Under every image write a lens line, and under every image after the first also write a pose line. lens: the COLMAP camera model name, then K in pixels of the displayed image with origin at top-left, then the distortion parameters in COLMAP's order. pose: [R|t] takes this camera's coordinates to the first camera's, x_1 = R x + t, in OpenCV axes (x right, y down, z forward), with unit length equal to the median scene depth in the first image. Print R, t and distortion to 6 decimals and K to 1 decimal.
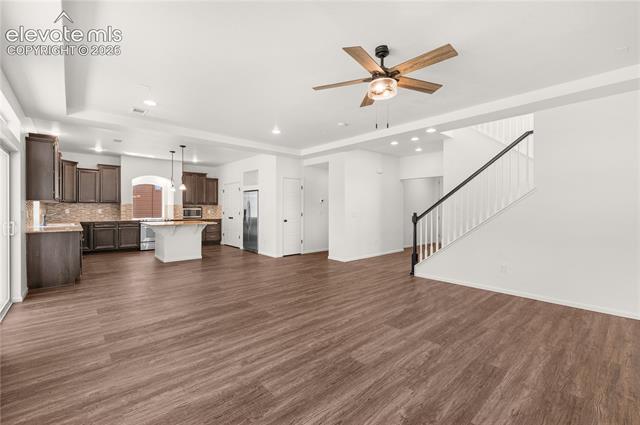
lens RADIAL K [[277.3, 0, 324.0], [0, 277.3, 215.0], [0, 0, 1]] dist [-0.004031, -0.002665]
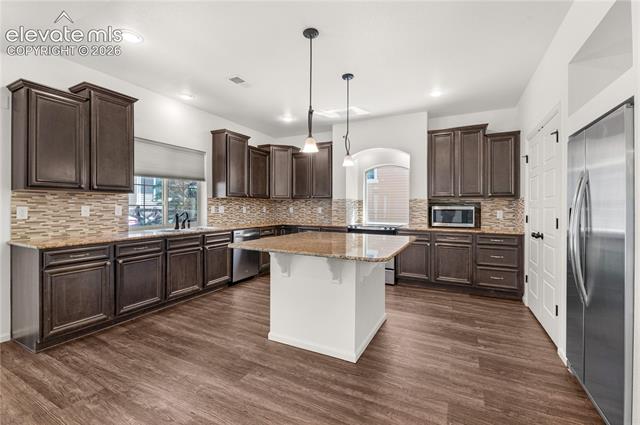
lens RADIAL K [[277.3, 0, 318.5], [0, 277.3, 208.8], [0, 0, 1]] dist [-0.004031, -0.002665]
pose [[0.347310, 0.005207, -0.937736, -0.346128], [-0.025792, 0.999659, -0.004002, -0.034927], [0.937396, 0.025576, 0.347326, 1.802762]]
